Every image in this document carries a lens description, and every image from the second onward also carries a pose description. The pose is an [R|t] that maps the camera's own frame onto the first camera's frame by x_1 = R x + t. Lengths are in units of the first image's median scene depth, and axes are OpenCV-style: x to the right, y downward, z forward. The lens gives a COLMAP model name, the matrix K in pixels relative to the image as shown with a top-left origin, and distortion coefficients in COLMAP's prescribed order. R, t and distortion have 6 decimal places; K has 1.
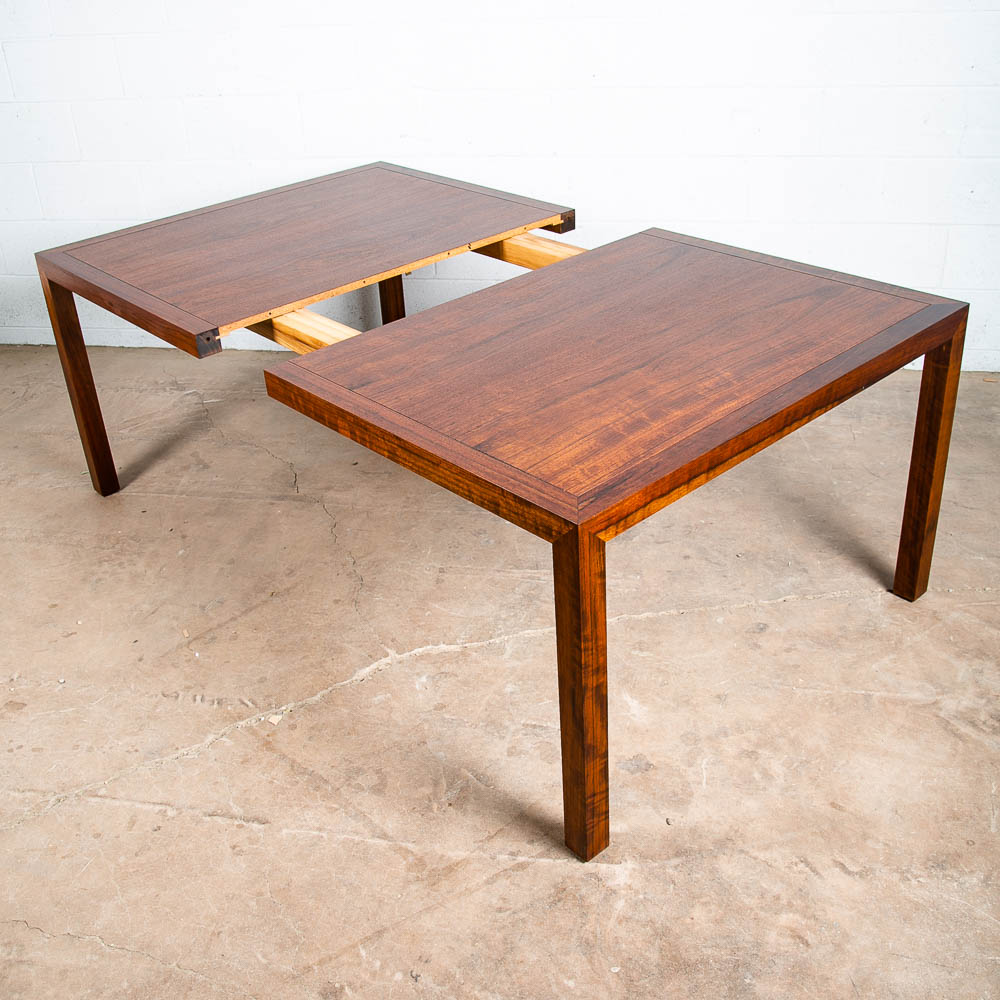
lens RADIAL K [[1167.6, 0, 500.0], [0, 1167.6, 500.0], [0, 0, 1]] dist [-0.106330, 0.064179]
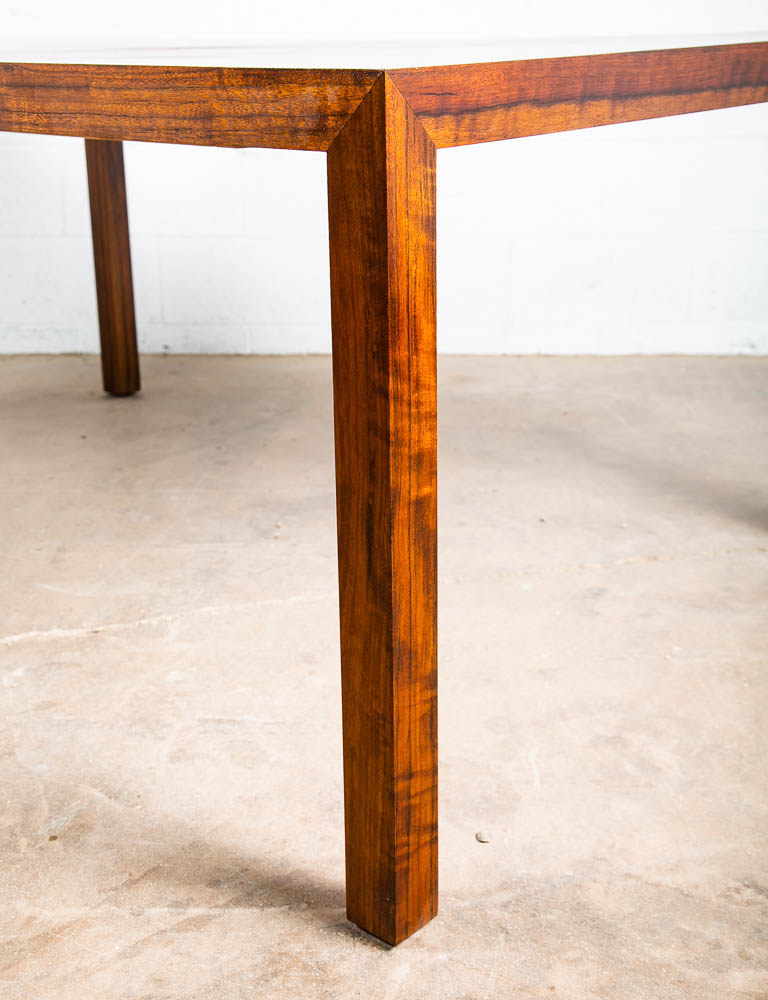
lens RADIAL K [[1430.6, 0, 384.0], [0, 1430.6, 500.0], [0, 0, 1]] dist [0.072044, 0.022638]
pose [[0.989401, -0.004014, 0.145153, 0.009118], [0.033346, 0.979184, -0.200216, 0.250607], [-0.141328, 0.202934, 0.968940, 0.338299]]
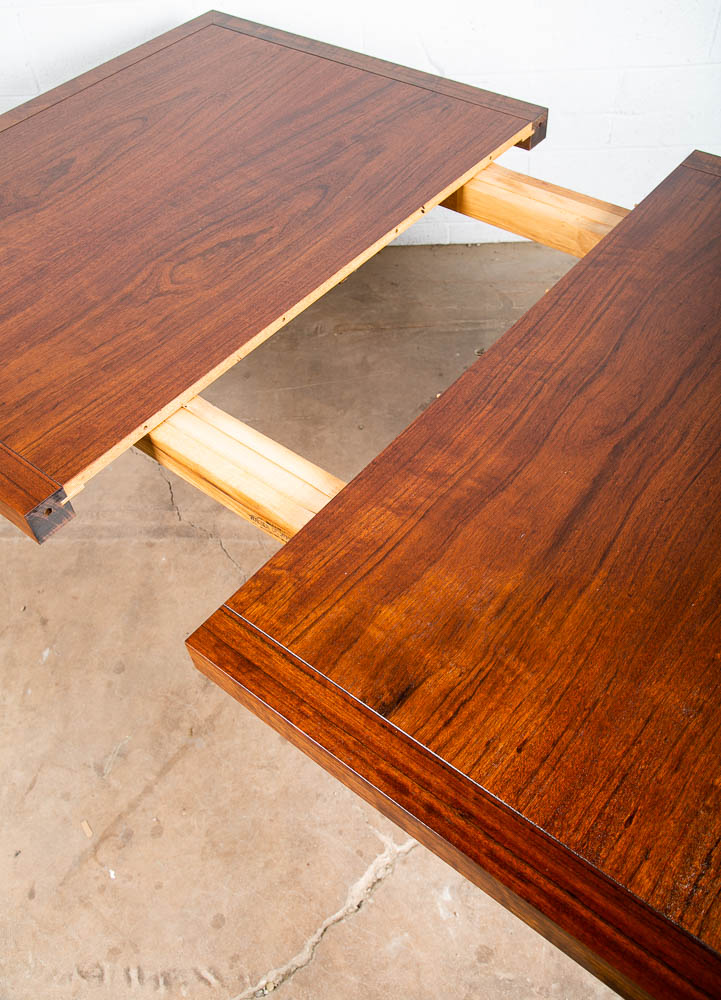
lens RADIAL K [[917.0, 0, 366.9], [0, 917.0, 485.7], [0, 0, 1]] dist [-0.074411, 0.082644]
pose [[0.989041, -0.119206, 0.087104, -0.153658], [0.086838, 0.946838, 0.309768, -0.304089], [-0.119400, -0.298809, 0.946814, 0.638118]]
